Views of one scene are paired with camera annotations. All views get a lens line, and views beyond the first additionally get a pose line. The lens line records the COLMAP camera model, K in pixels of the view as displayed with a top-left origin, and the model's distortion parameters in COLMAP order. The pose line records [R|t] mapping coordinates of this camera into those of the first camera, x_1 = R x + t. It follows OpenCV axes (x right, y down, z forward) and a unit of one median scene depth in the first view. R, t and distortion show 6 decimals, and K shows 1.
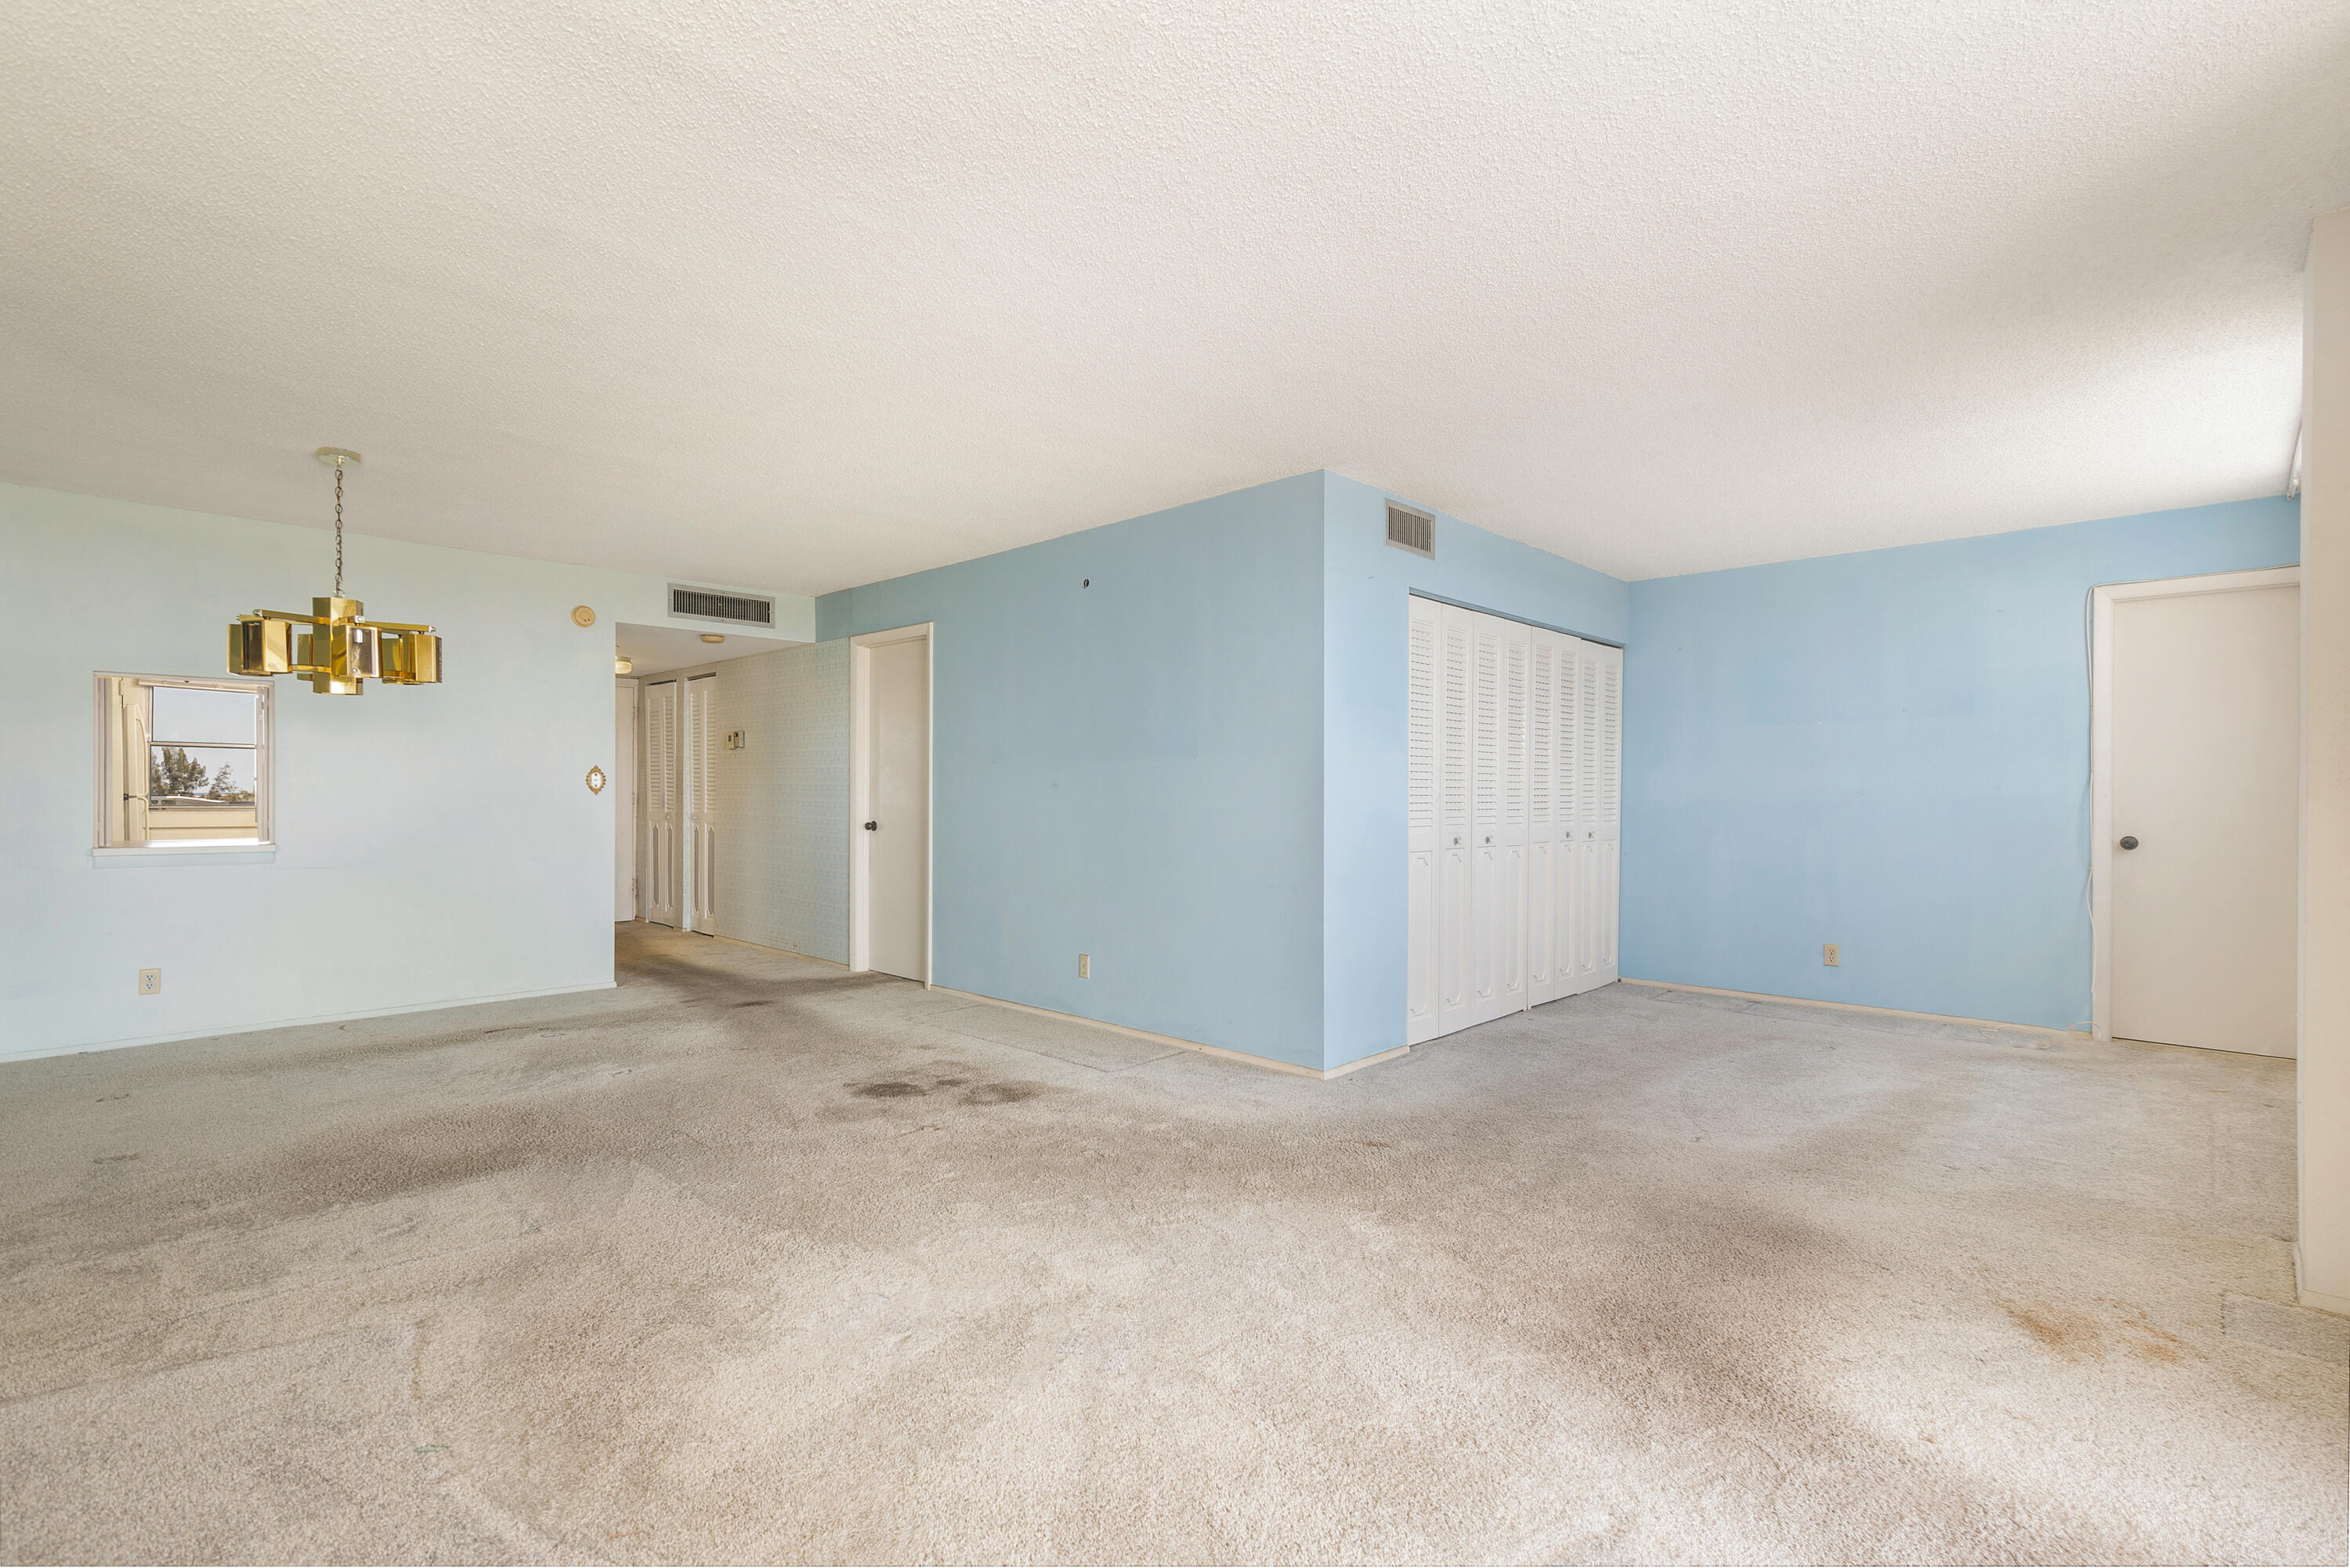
lens RADIAL K [[1066.9, 0, 1174.8], [0, 1066.9, 789.8], [0, 0, 1]] dist [0.004736, -0.001276]
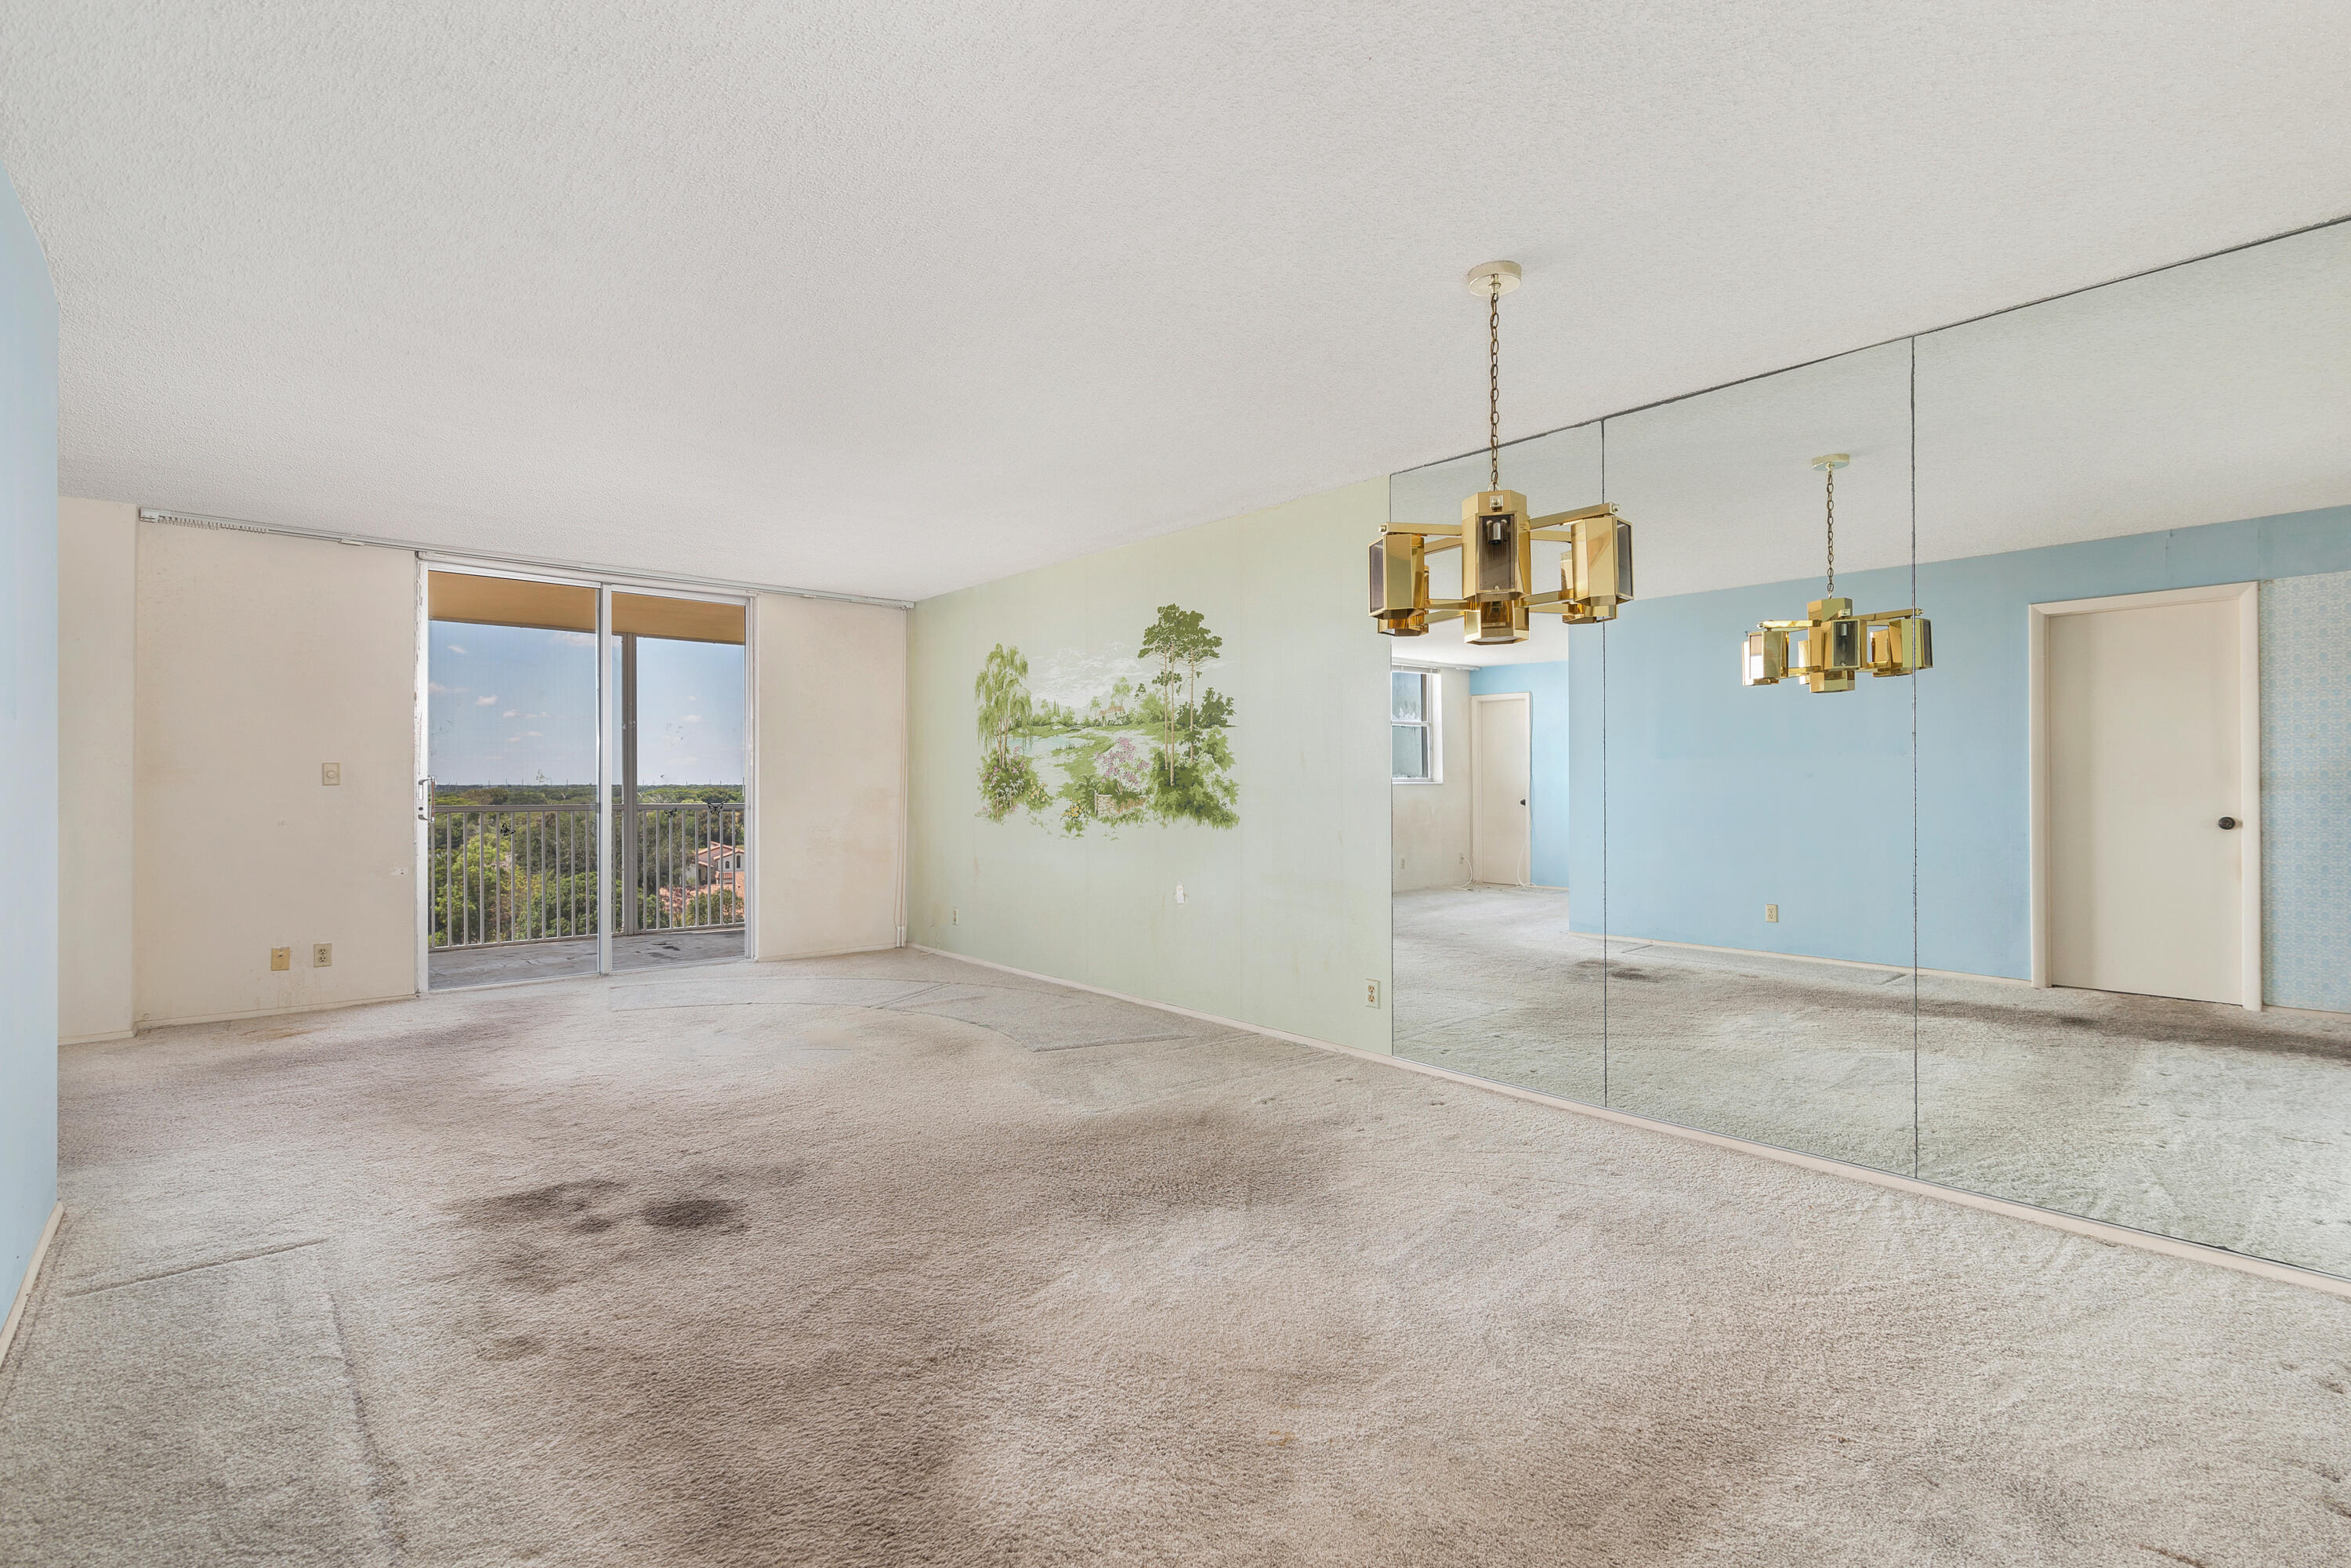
lens RADIAL K [[1071.7, 0, 1188.7], [0, 1071.7, 784.2], [0, 0, 1]] dist [0.002338, -0.001289]
pose [[-0.996576, -0.003223, 0.082621, -0.524236], [-0.003541, 0.999987, -0.003693, 0.000608], [-0.082608, -0.003973, -0.996574, 1.348391]]
